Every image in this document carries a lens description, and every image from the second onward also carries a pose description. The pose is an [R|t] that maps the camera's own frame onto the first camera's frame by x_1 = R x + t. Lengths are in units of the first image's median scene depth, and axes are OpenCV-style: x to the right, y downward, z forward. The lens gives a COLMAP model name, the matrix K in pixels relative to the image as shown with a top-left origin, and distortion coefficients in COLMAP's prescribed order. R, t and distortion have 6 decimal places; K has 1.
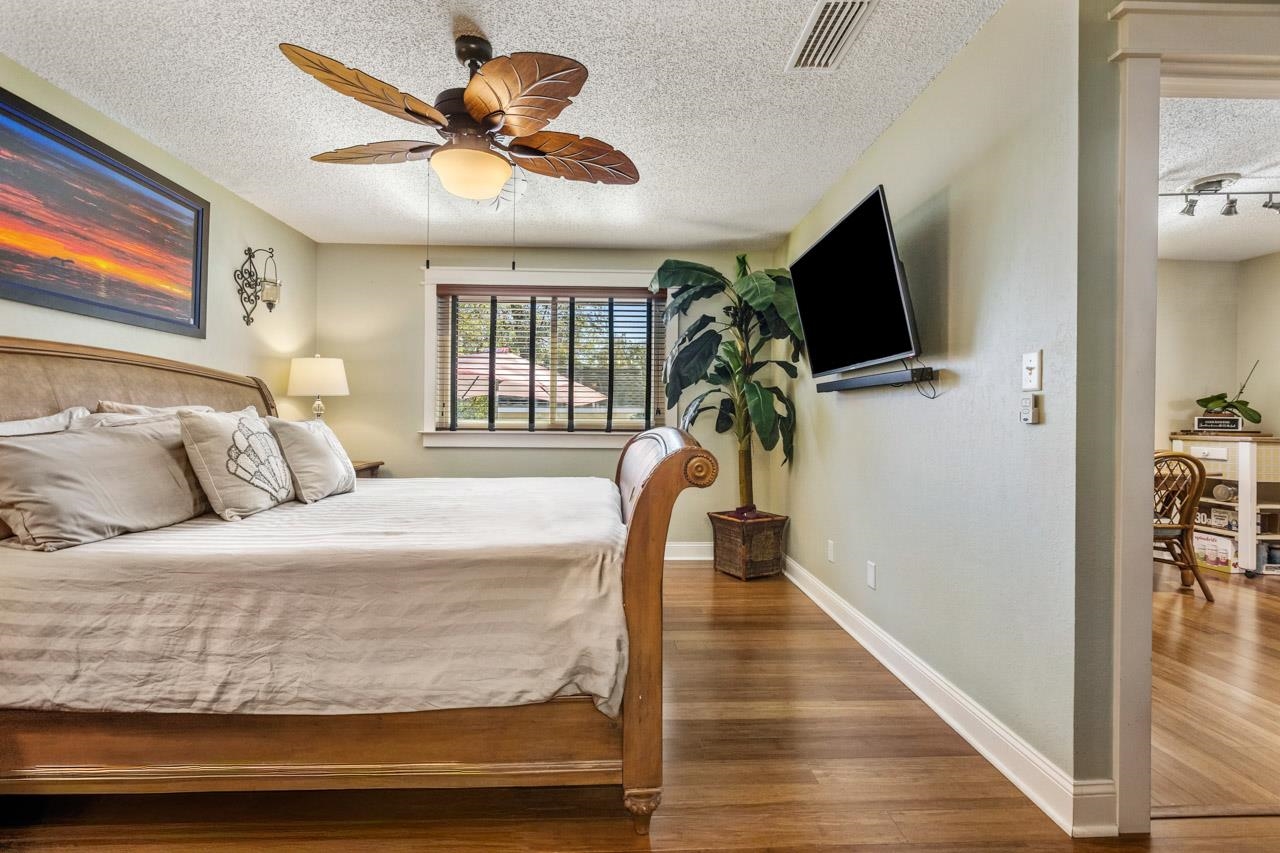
lens RADIAL K [[582.1, 0, 638.8], [0, 582.1, 420.8], [0, 0, 1]] dist [-0.001419, -0.000814]
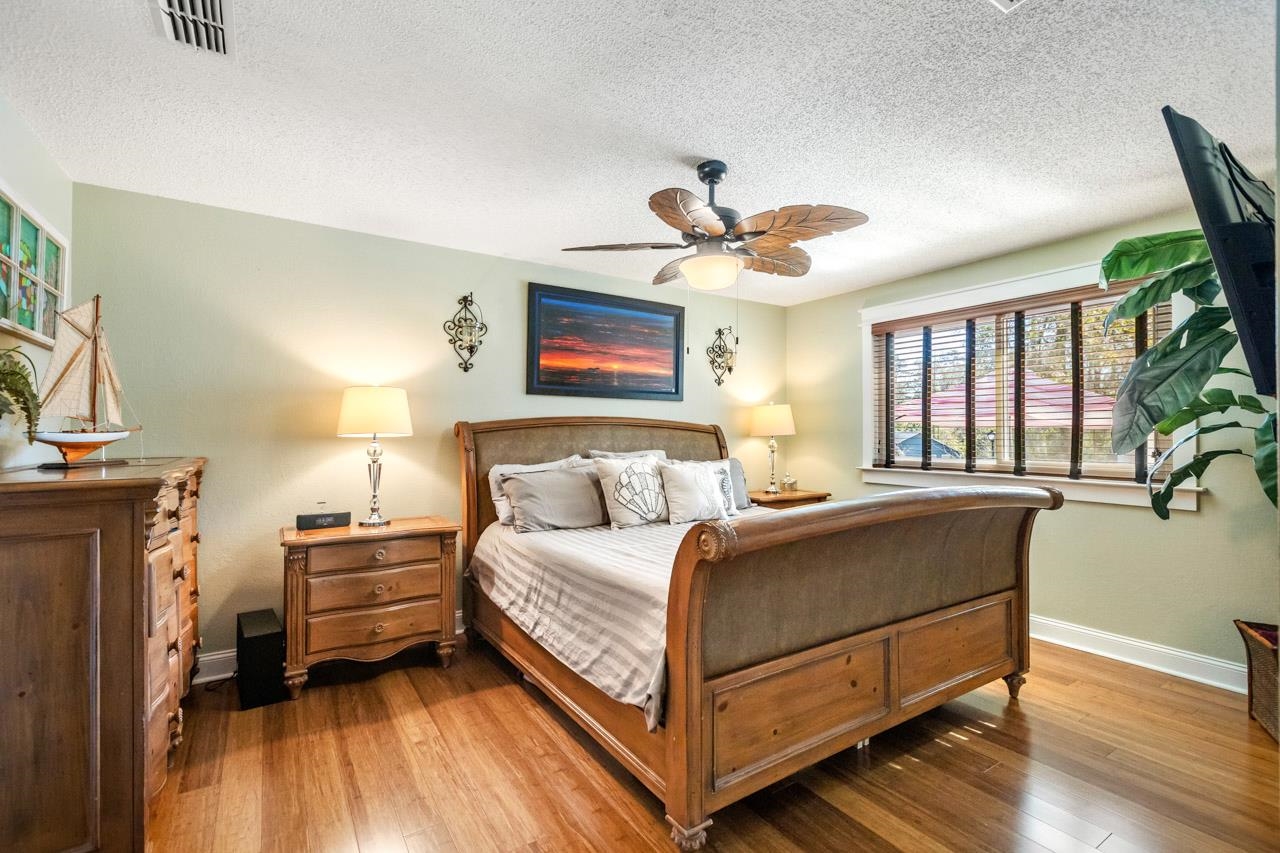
lens RADIAL K [[582.1, 0, 634.2], [0, 582.1, 419.5], [0, 0, 1]] dist [-0.001419, -0.000814]
pose [[0.493924, -0.026040, -0.869115, 0.475410], [0.003029, 0.999597, -0.028228, -0.055508], [0.869500, 0.011310, 0.493804, 0.181402]]
